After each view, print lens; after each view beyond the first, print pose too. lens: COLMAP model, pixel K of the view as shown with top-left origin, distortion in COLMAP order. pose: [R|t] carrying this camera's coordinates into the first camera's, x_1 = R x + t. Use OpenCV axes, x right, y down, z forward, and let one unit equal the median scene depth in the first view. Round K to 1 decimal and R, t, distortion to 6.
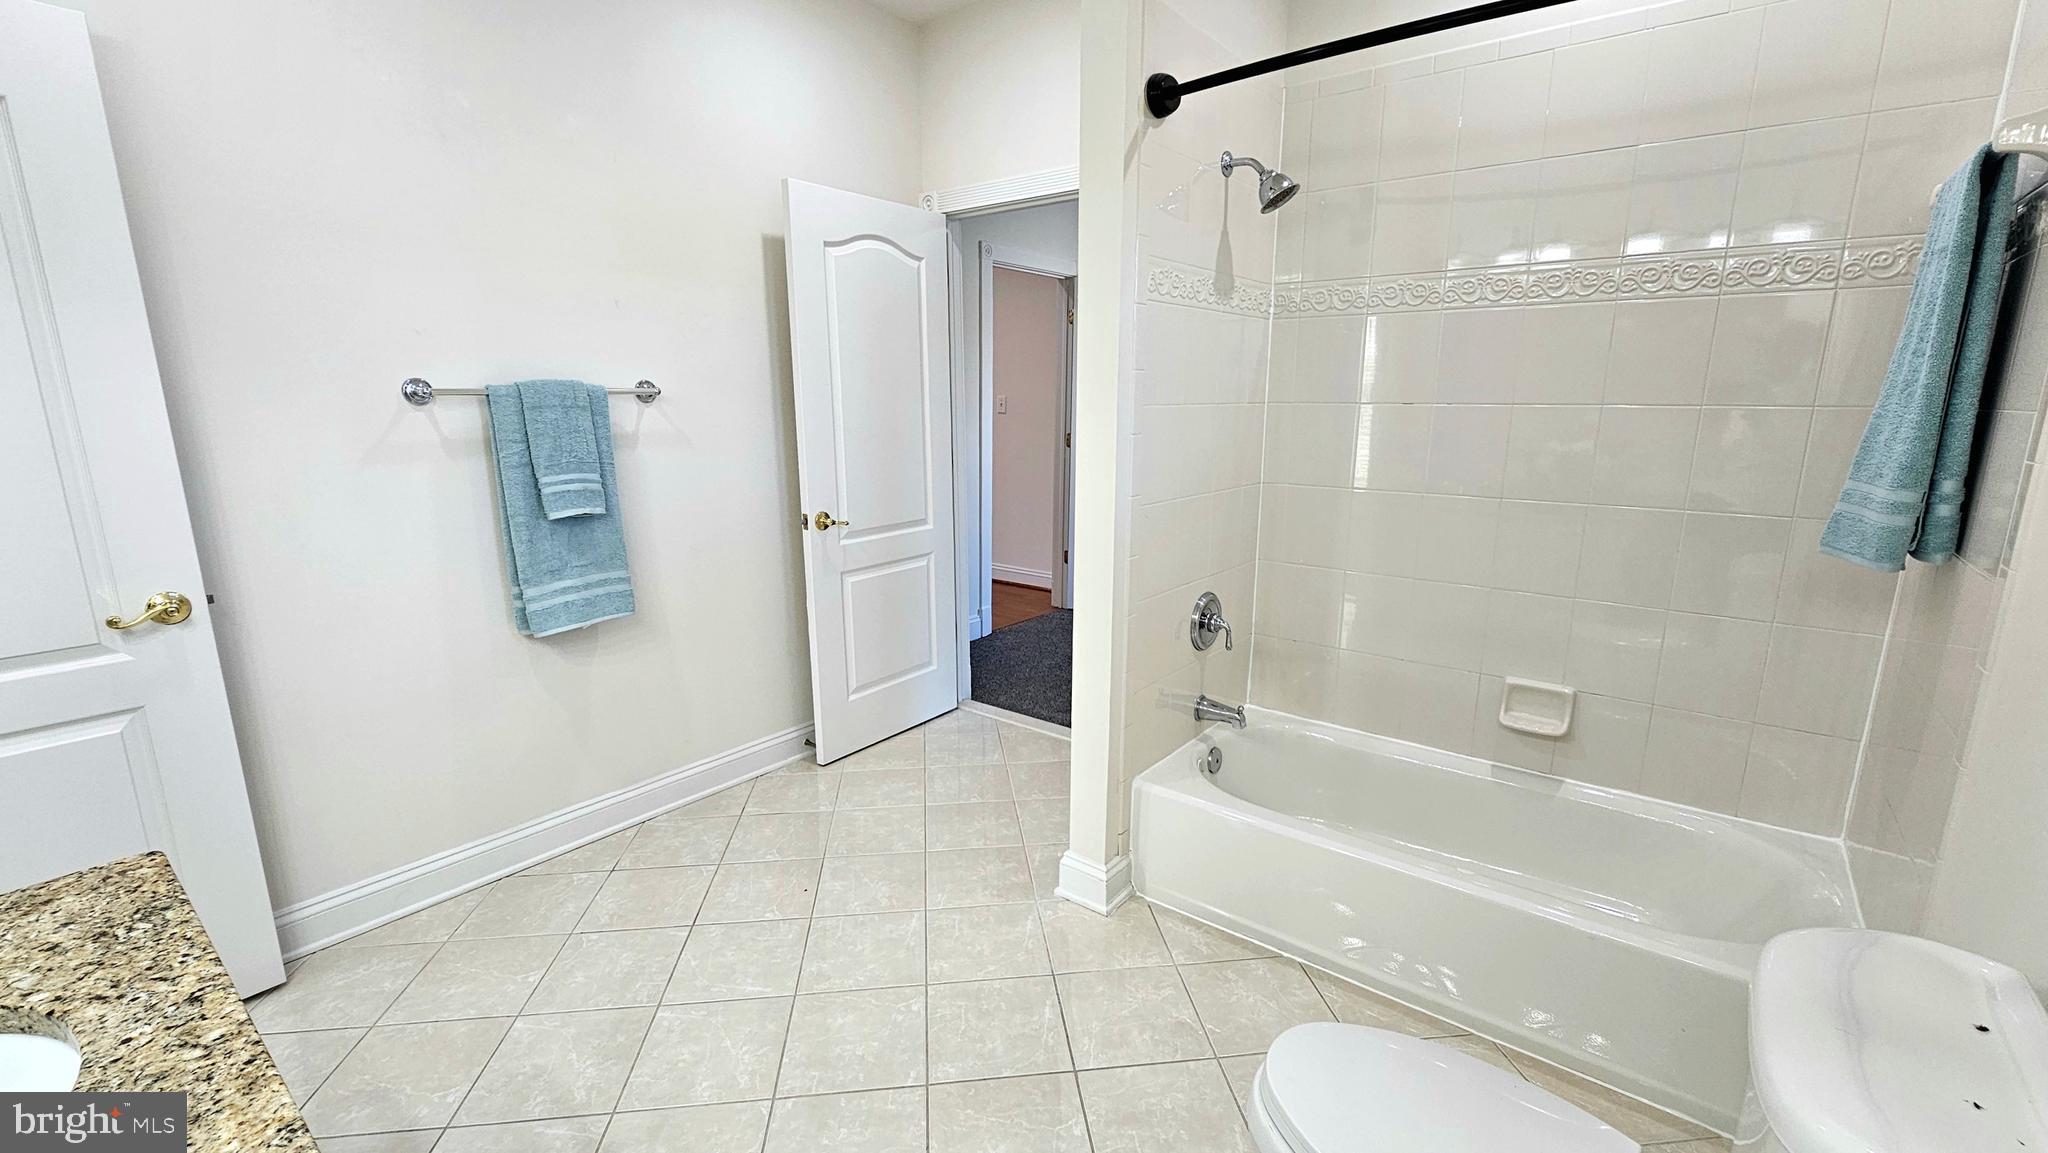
lens RADIAL K [[851.4, 0, 1027.6], [0, 851.4, 575.1], [0, 0, 1]] dist [-0.001484, 0.000464]
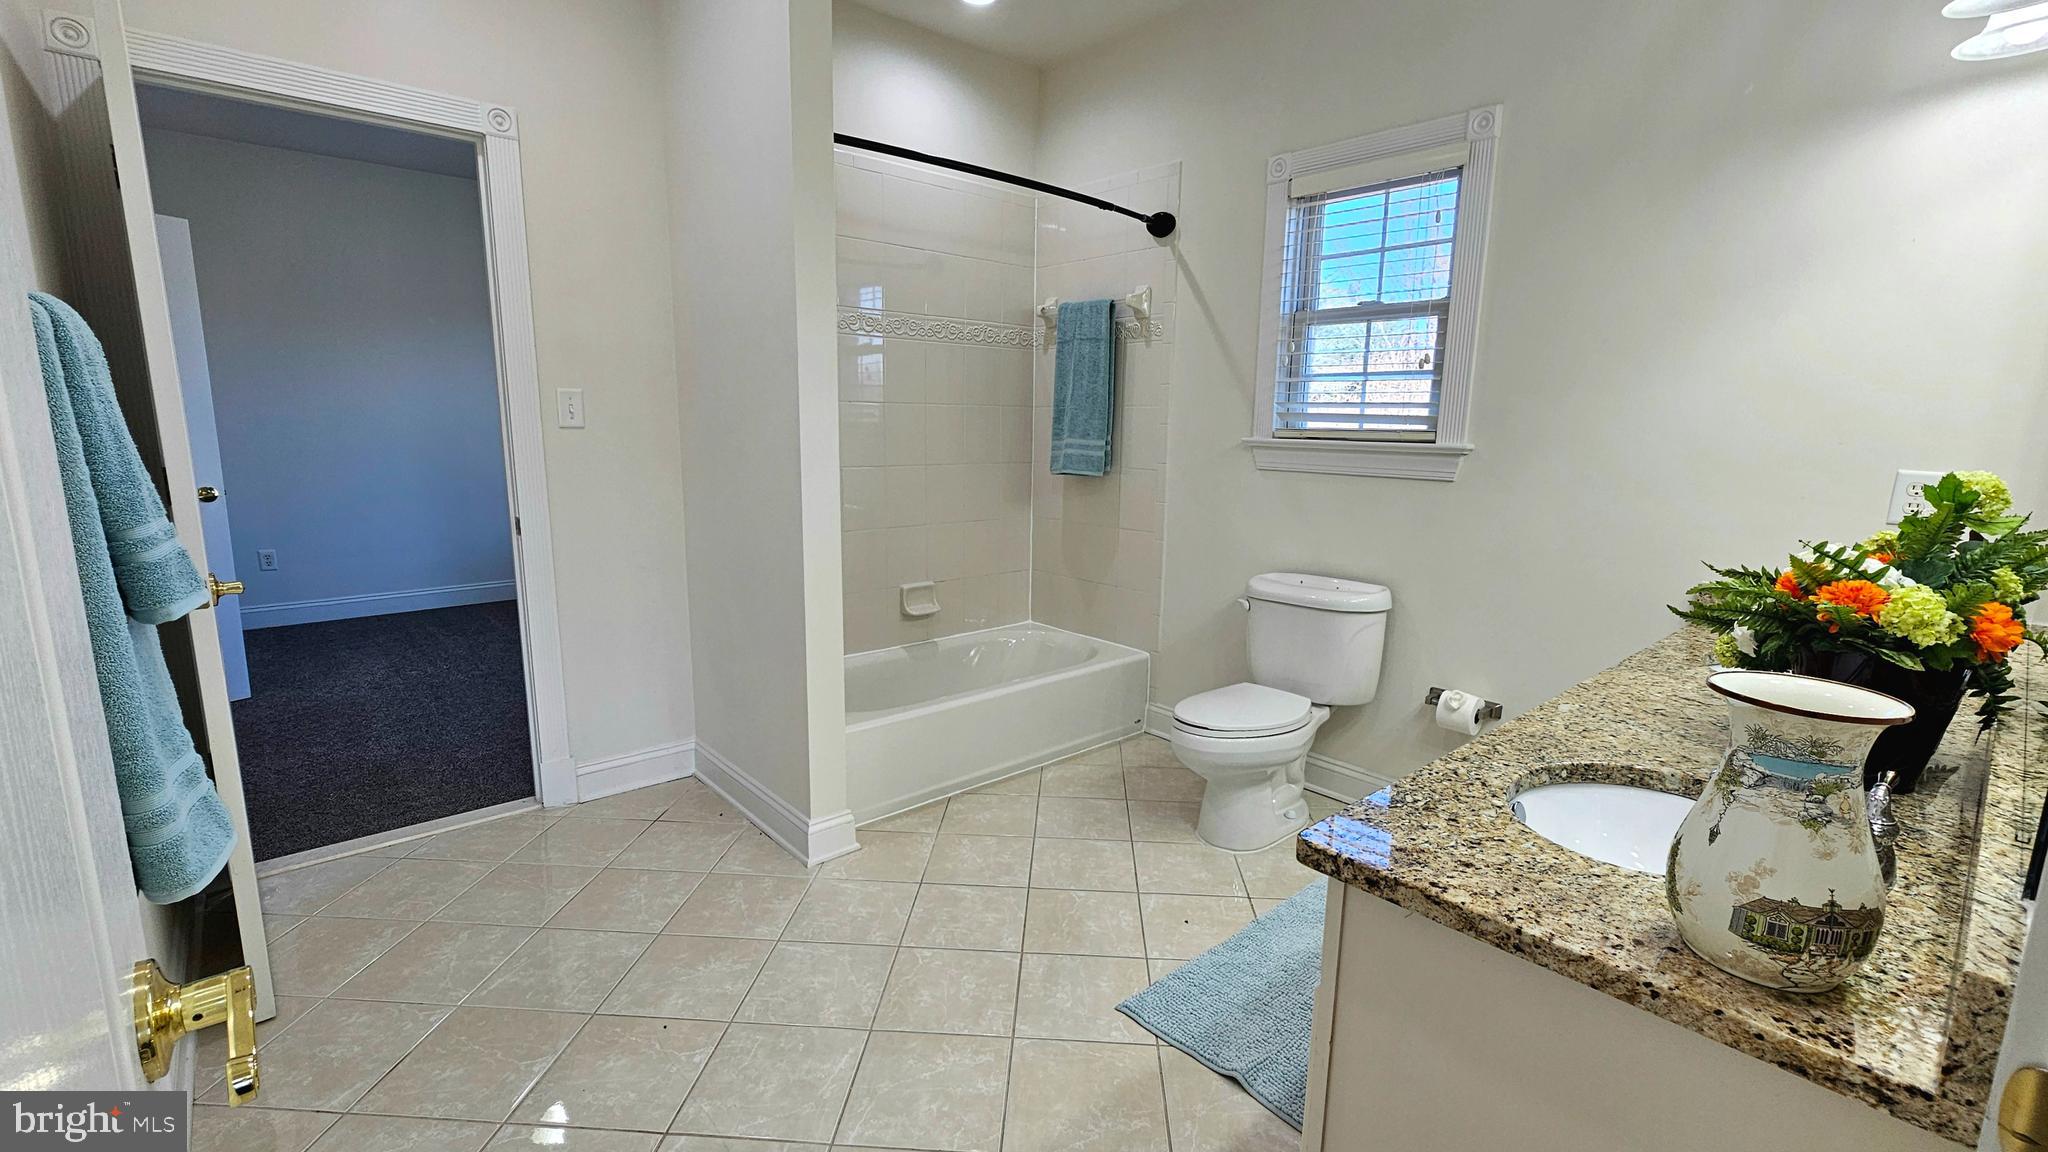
lens RADIAL K [[851.4, 0, 1027.6], [0, 851.4, 574.6], [0, 0, 1]] dist [-0.001484, 0.000464]
pose [[0.194133, -0.170735, 0.966003, -0.928894], [0.188661, 0.972853, 0.134031, -0.068519], [-0.962663, 0.156228, 0.221074, 0.493767]]
